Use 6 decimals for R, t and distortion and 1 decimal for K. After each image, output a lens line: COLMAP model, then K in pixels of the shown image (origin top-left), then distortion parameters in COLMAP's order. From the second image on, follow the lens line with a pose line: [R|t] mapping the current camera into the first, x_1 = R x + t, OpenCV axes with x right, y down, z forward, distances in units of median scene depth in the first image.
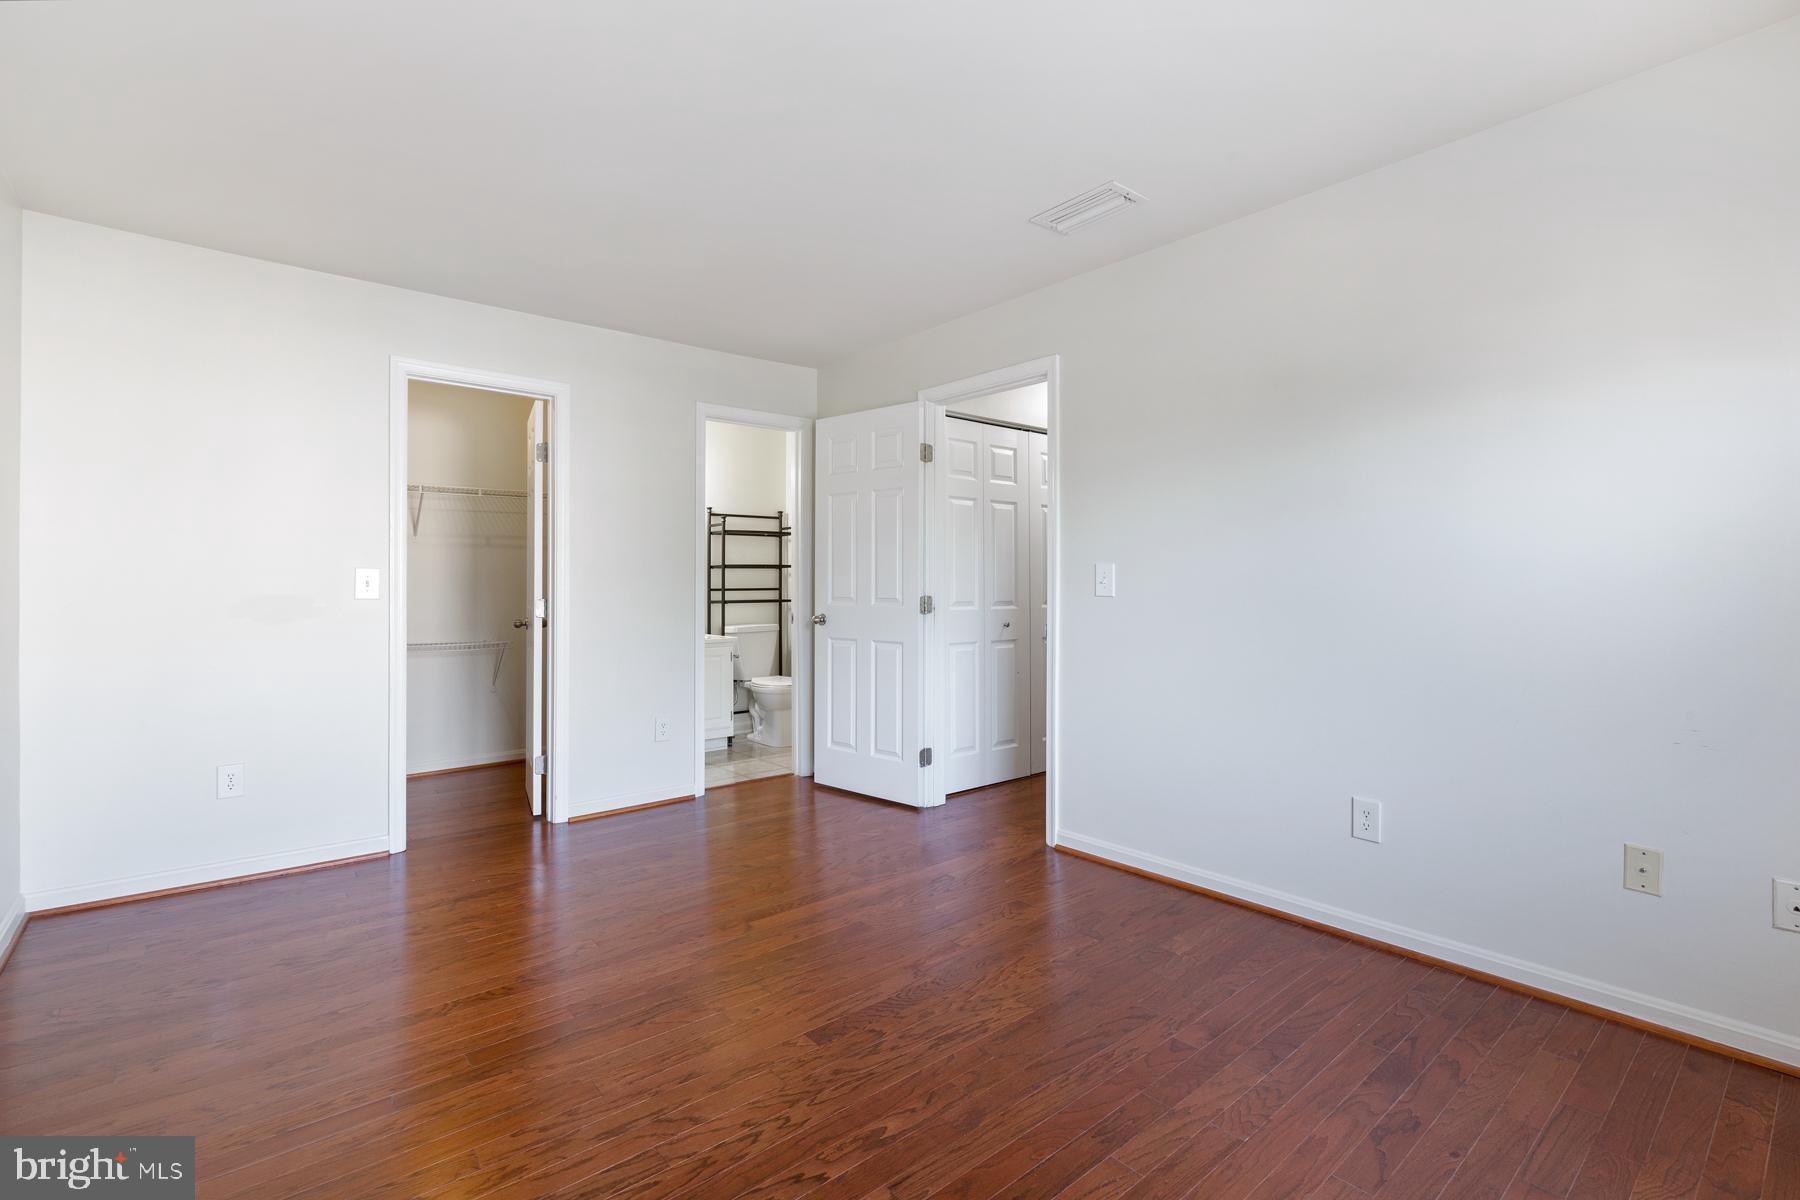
lens RADIAL K [[806.0, 0, 908.5], [0, 806.0, 587.4], [0, 0, 1]] dist [0.002719, -0.000543]
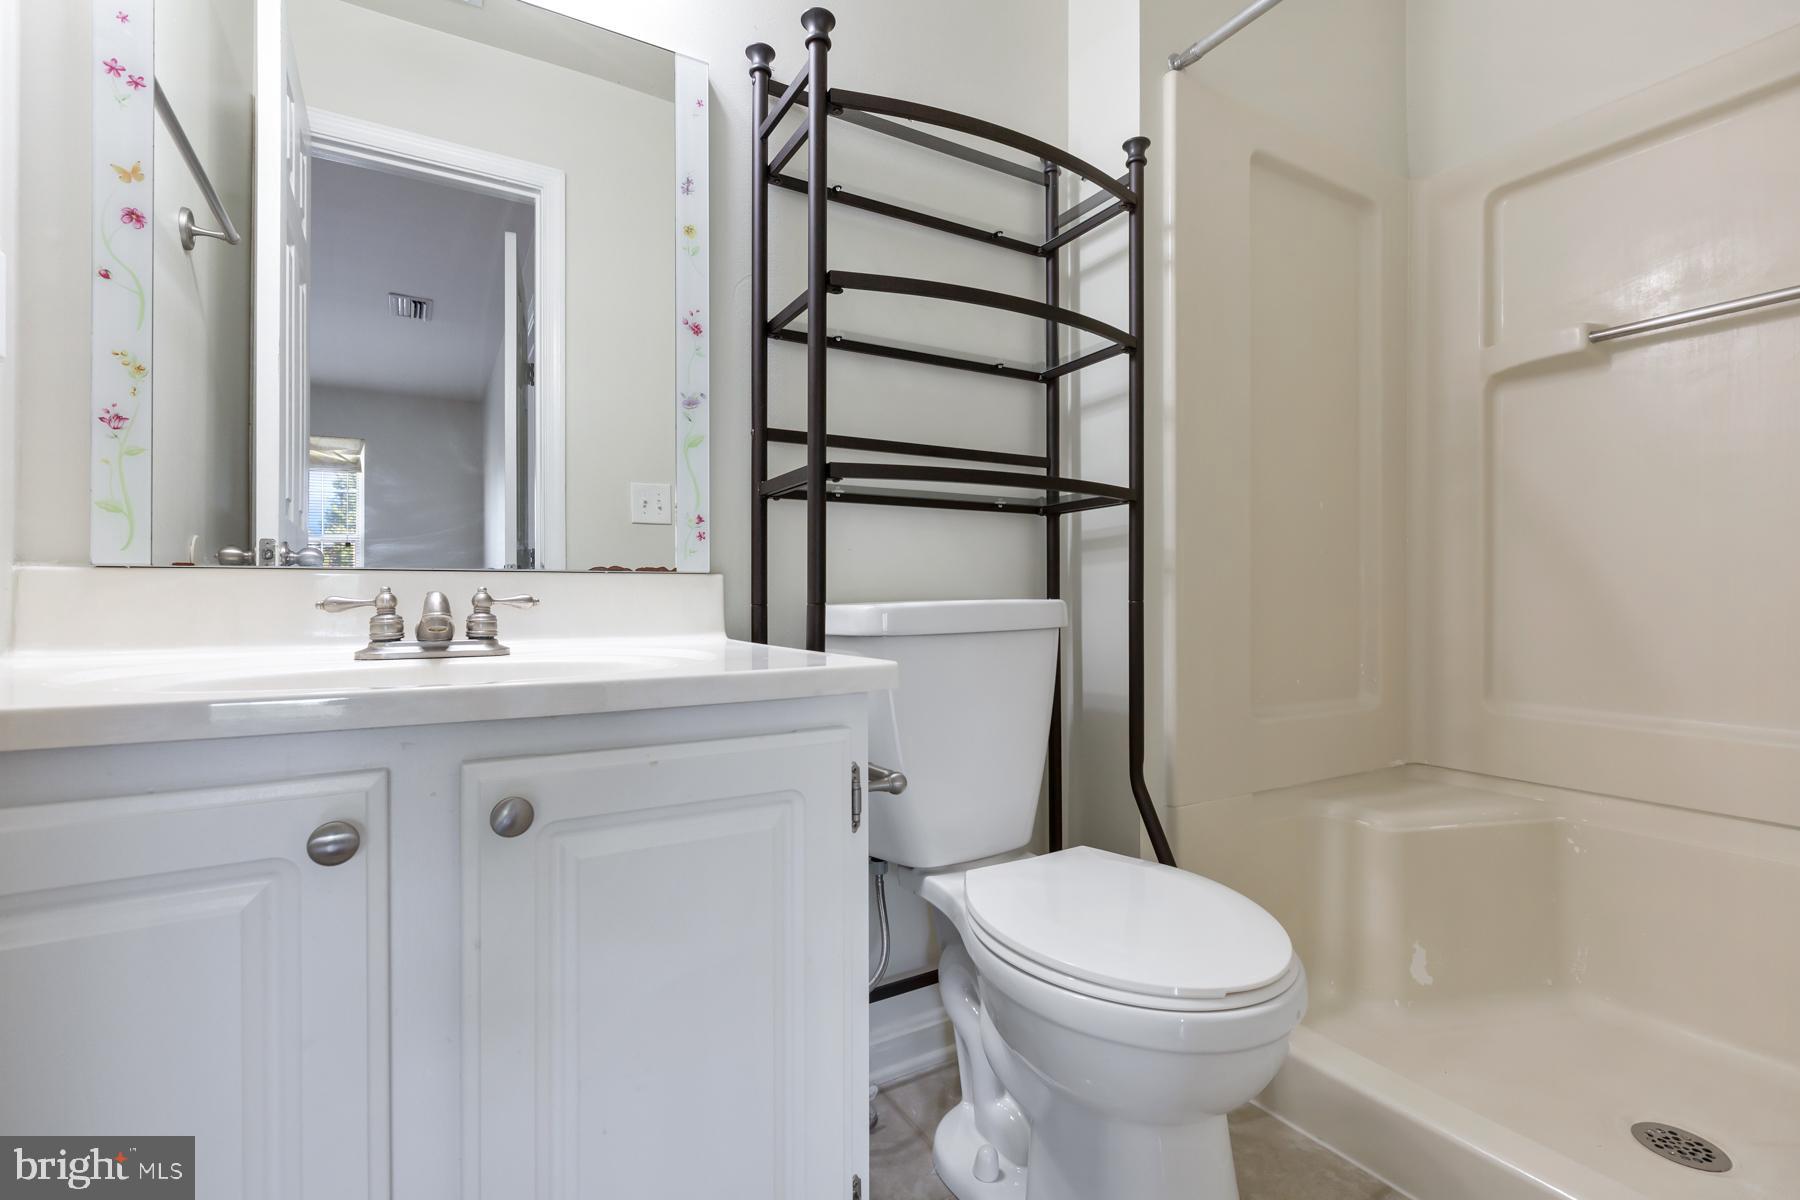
lens RADIAL K [[806.0, 0, 899.9], [0, 806.0, 590.8], [0, 0, 1]] dist [0.002719, -0.000543]
pose [[0.984963, -0.003128, -0.172737, -0.173429], [0.001787, 0.999967, -0.007919, 0.045696], [0.172756, 0.007492, 0.984936, 0.796882]]
